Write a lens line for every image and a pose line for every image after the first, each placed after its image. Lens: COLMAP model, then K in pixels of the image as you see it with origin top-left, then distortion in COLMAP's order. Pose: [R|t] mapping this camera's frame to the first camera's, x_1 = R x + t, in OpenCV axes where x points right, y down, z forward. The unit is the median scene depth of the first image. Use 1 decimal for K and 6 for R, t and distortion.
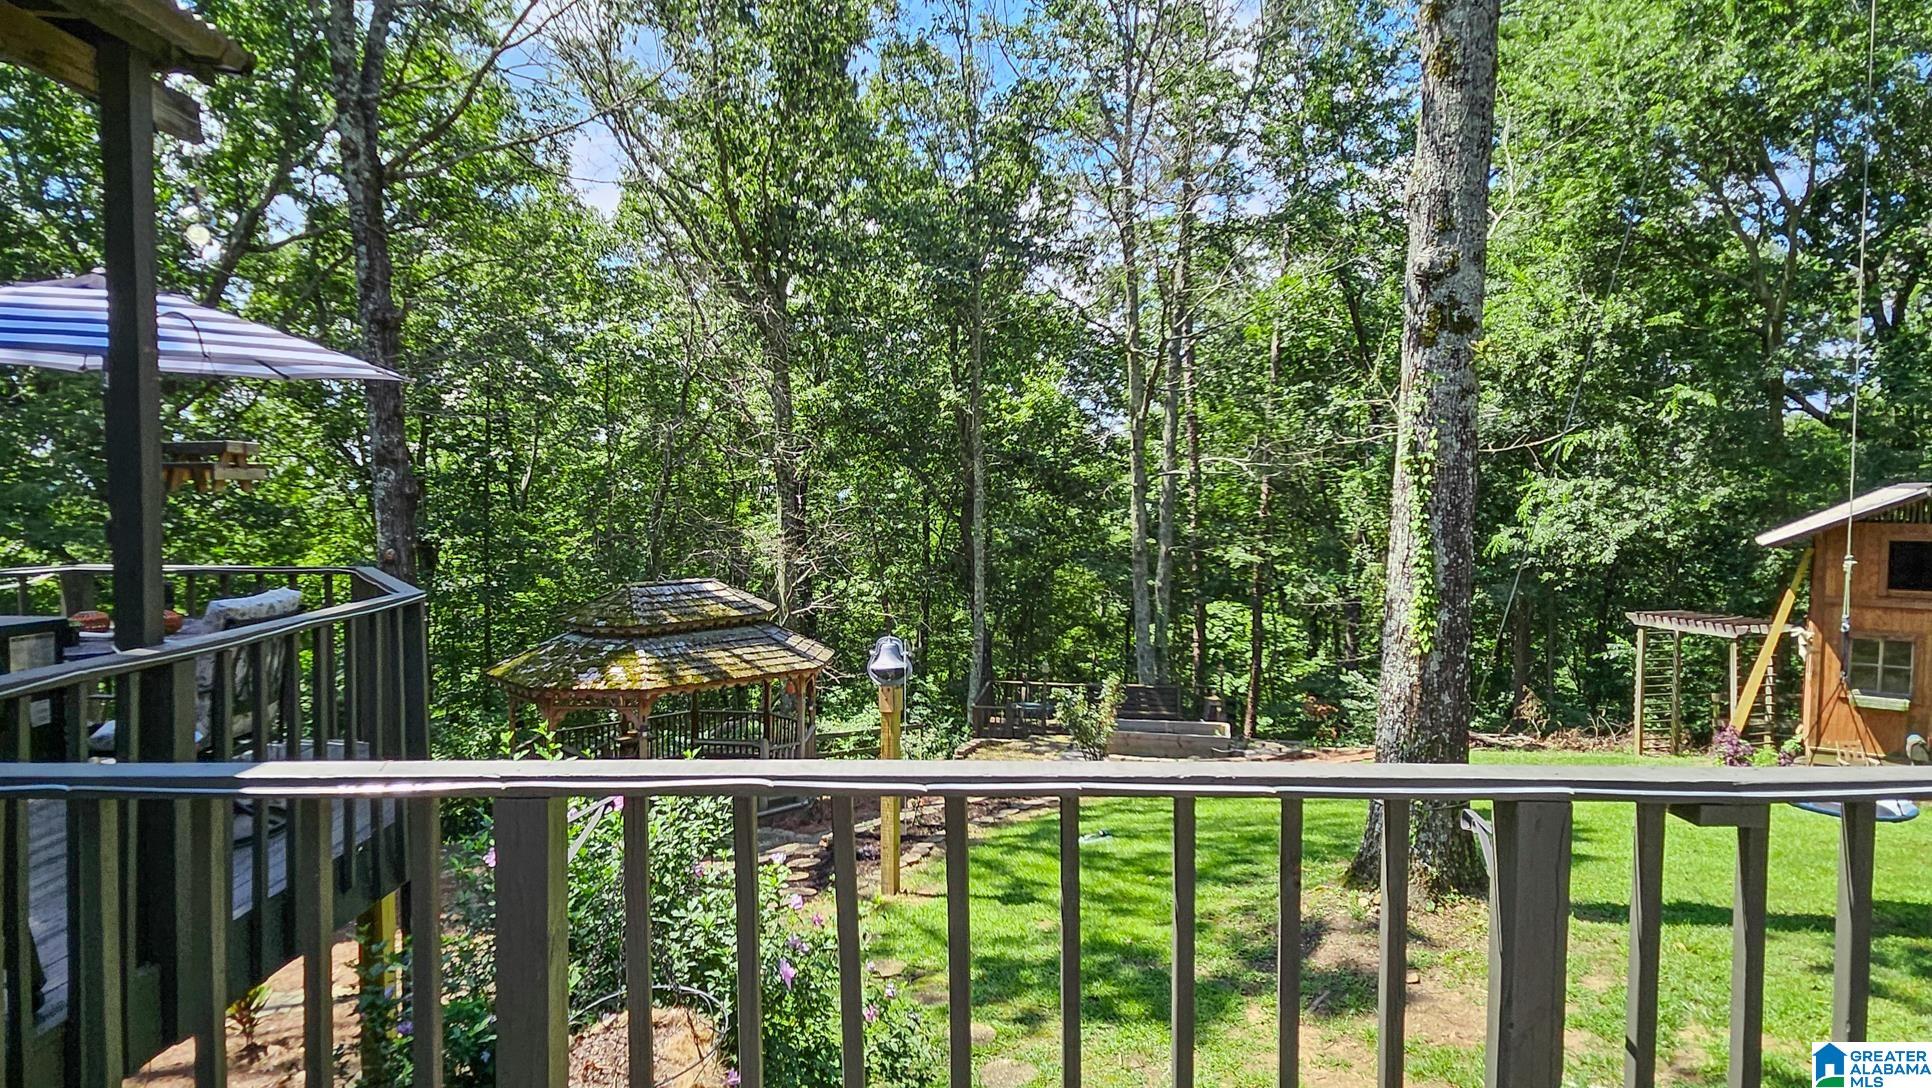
lens RADIAL K [[1131.3, 0, 970.9], [0, 1131.3, 538.9], [0, 0, 1]] dist [0.005478, 0.005106]
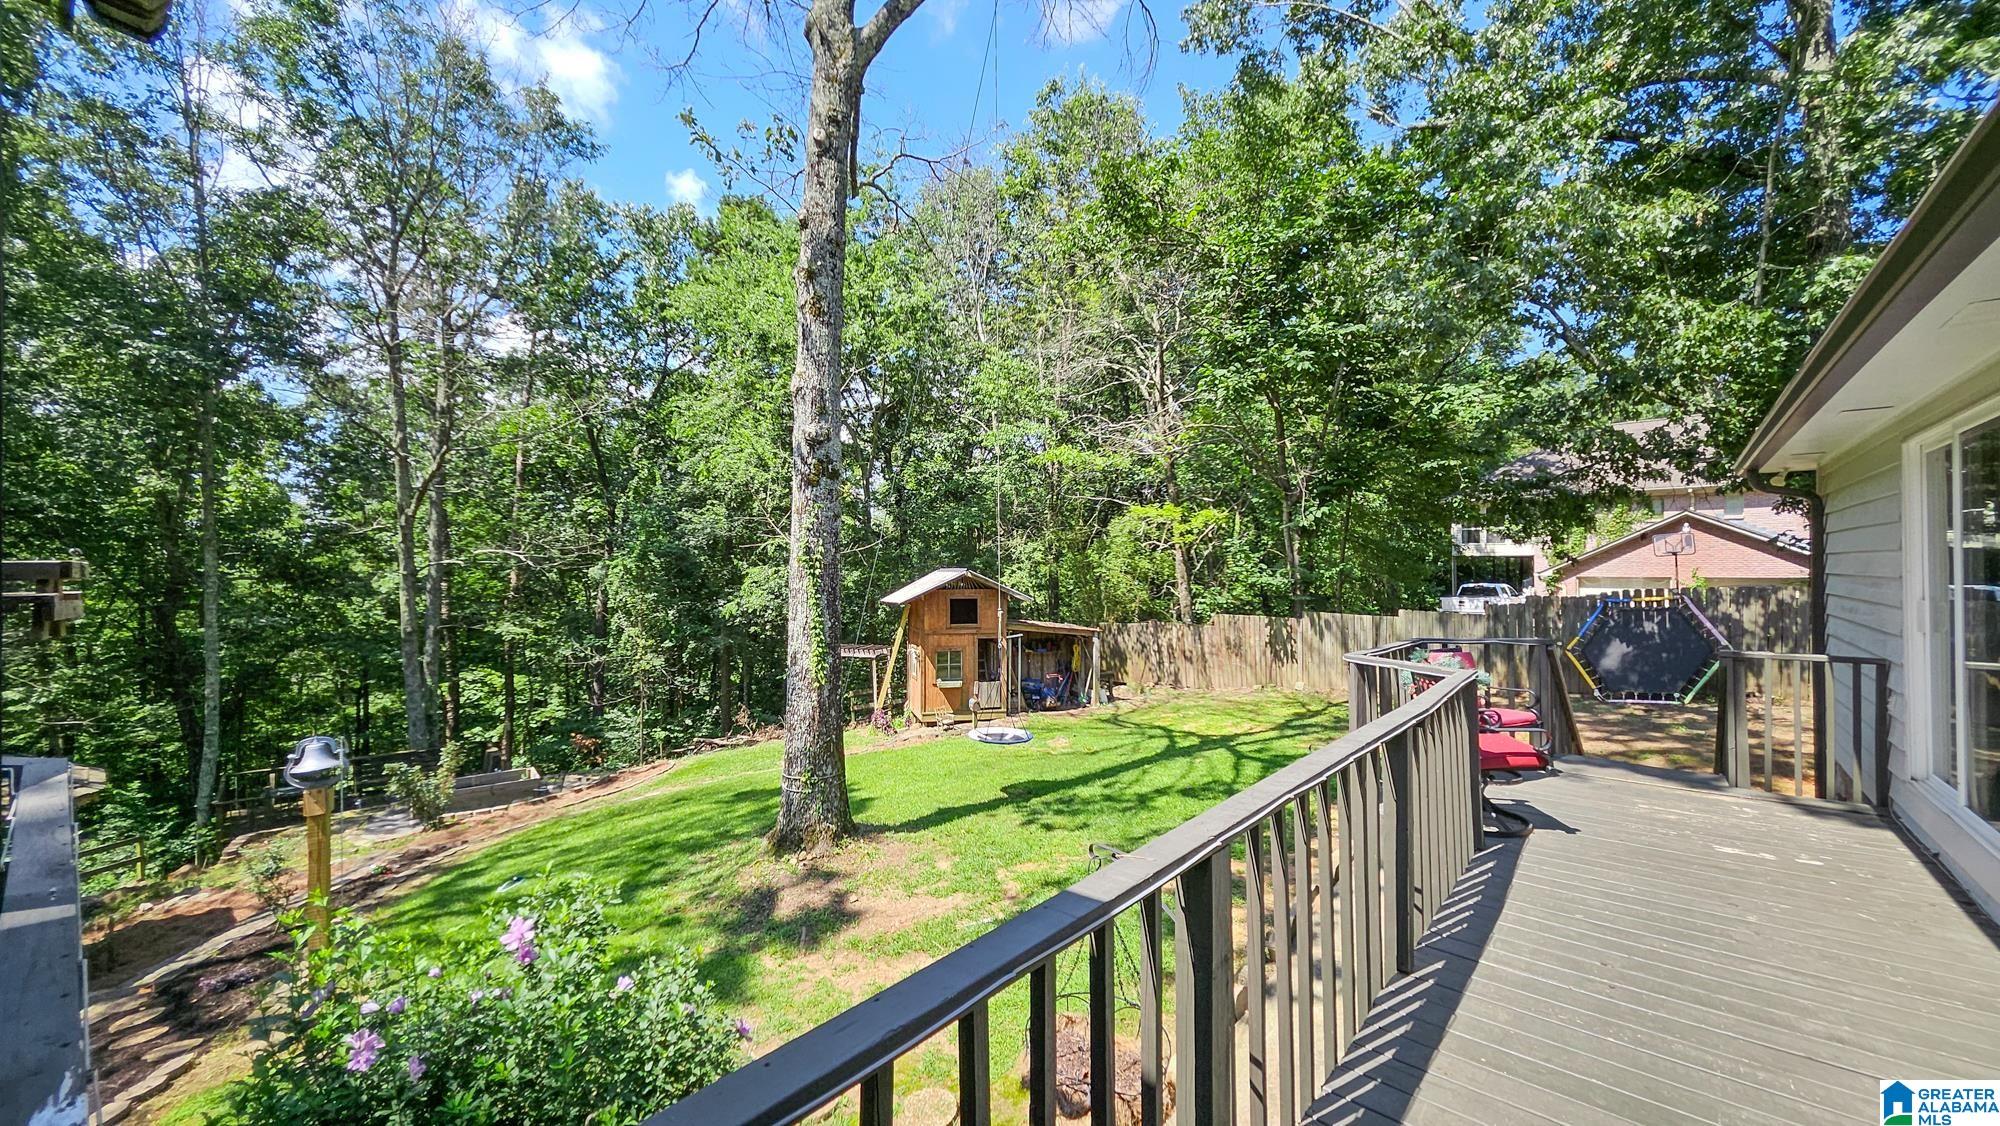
lens RADIAL K [[795.4, 0, 989.5], [0, 795.4, 558.0], [0, 0, 1]] dist [0.021235, 0.000140]
pose [[0.655543, 0.000162, 0.755158, -0.162589], [0.044552, 0.998250, -0.038889, -0.011702], [-0.753842, 0.059137, 0.654389, 0.069237]]
